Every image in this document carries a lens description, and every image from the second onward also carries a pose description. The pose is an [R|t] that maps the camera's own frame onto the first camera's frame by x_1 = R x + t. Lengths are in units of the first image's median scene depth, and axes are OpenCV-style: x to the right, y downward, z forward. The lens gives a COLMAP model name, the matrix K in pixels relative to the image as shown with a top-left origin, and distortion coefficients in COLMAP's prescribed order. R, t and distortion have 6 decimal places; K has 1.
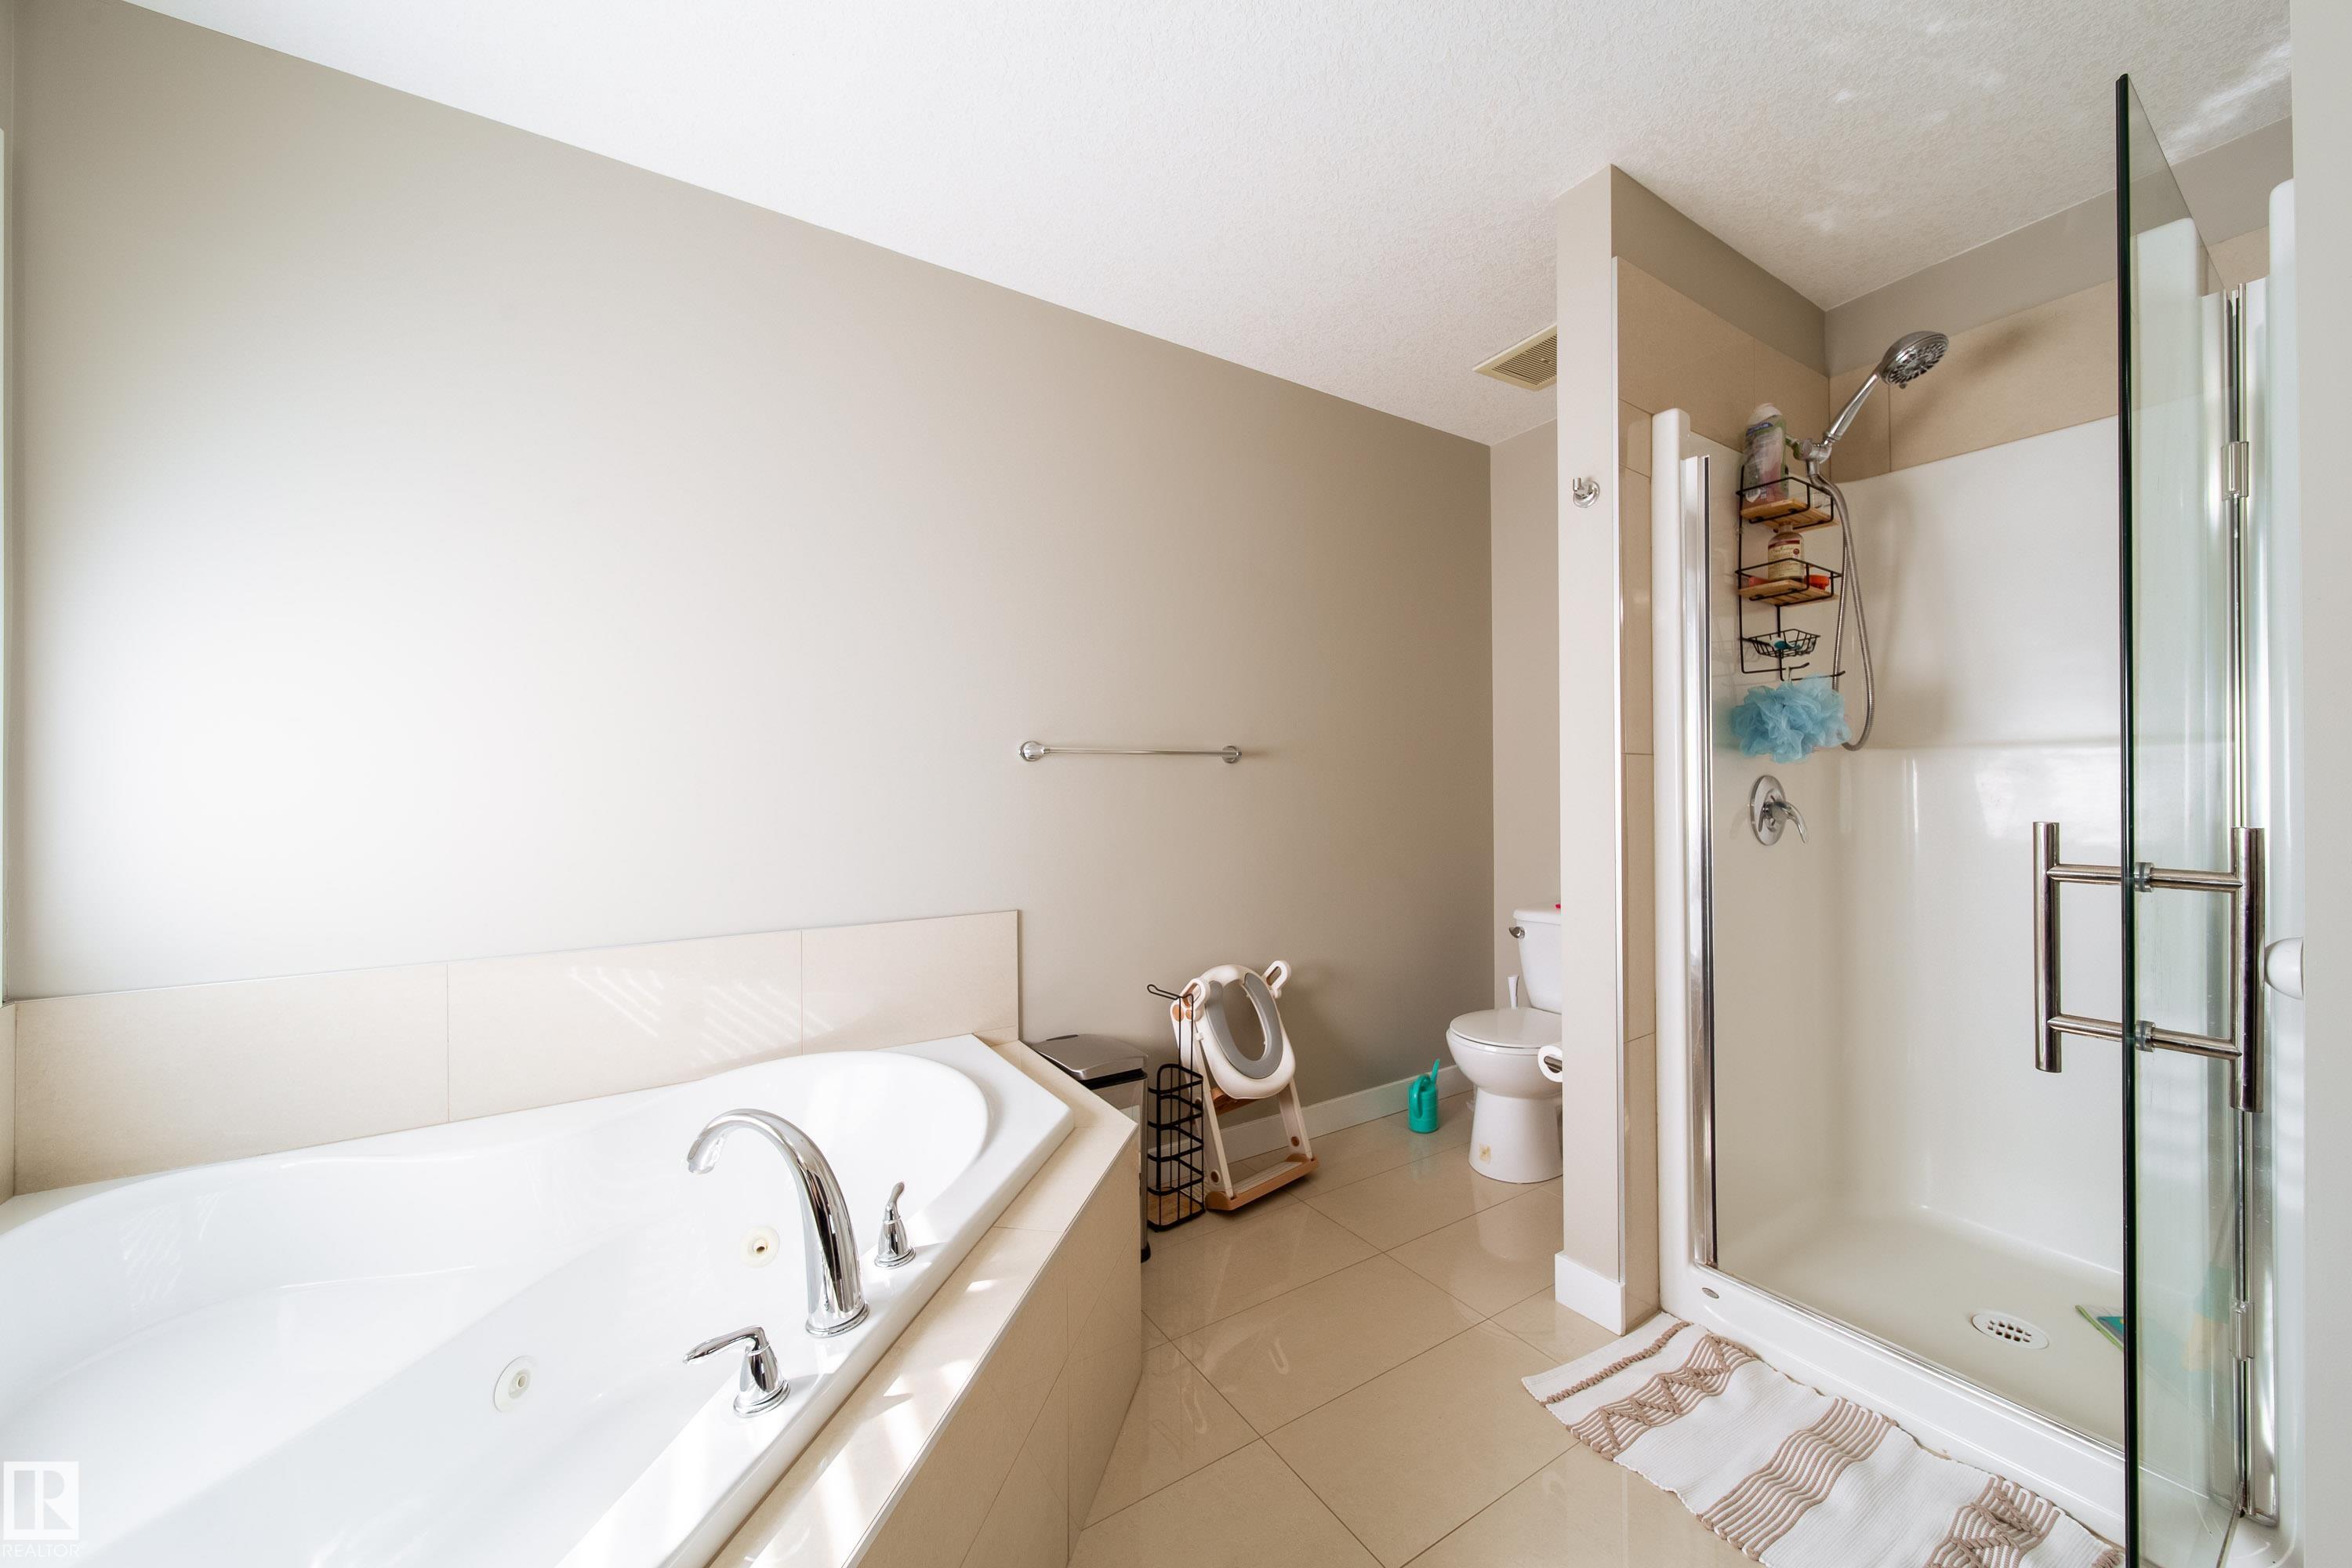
lens RADIAL K [[845.1, 0, 1174.8], [0, 845.1, 779.7], [0, 0, 1]] dist [0.001162, -0.000046]
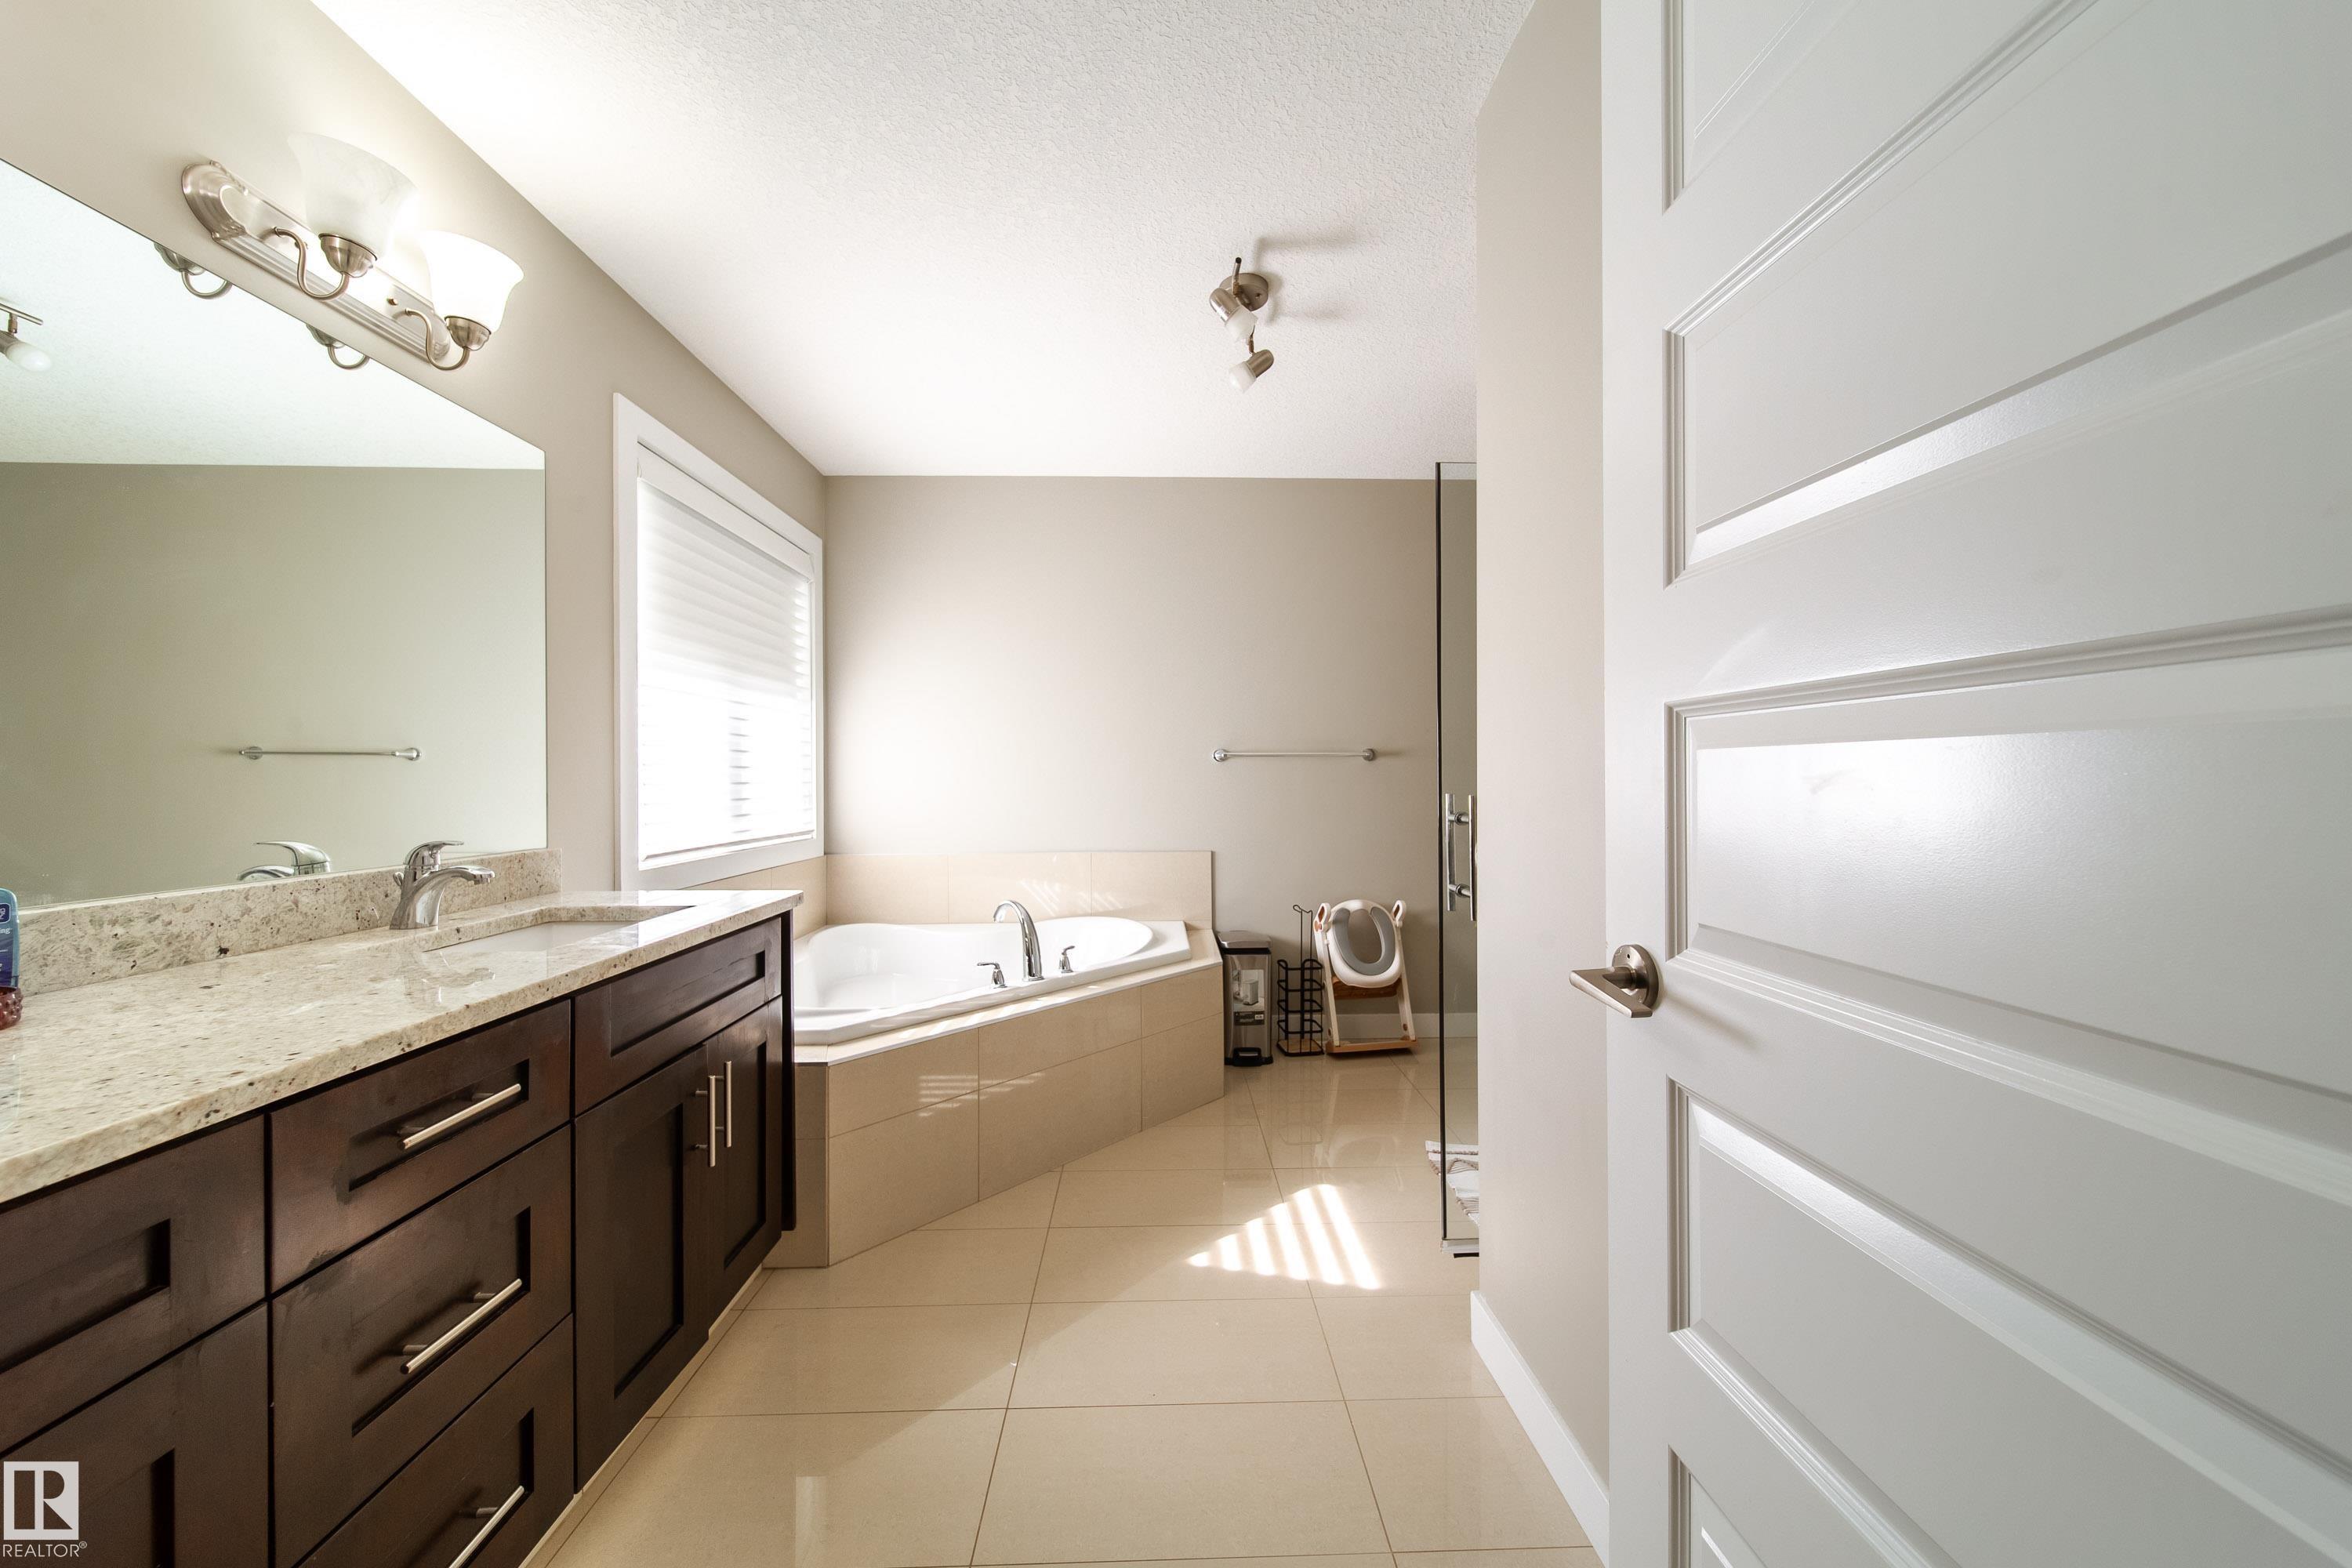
lens RADIAL K [[845.1, 0, 1174.8], [0, 845.1, 779.7], [0, 0, 1]] dist [0.001162, -0.000046]
pose [[0.859082, 0.000447, -0.511838, 0.576473], [0.001836, 0.999990, 0.003955, 0.006922], [0.511835, -0.004337, 0.859073, -0.444179]]
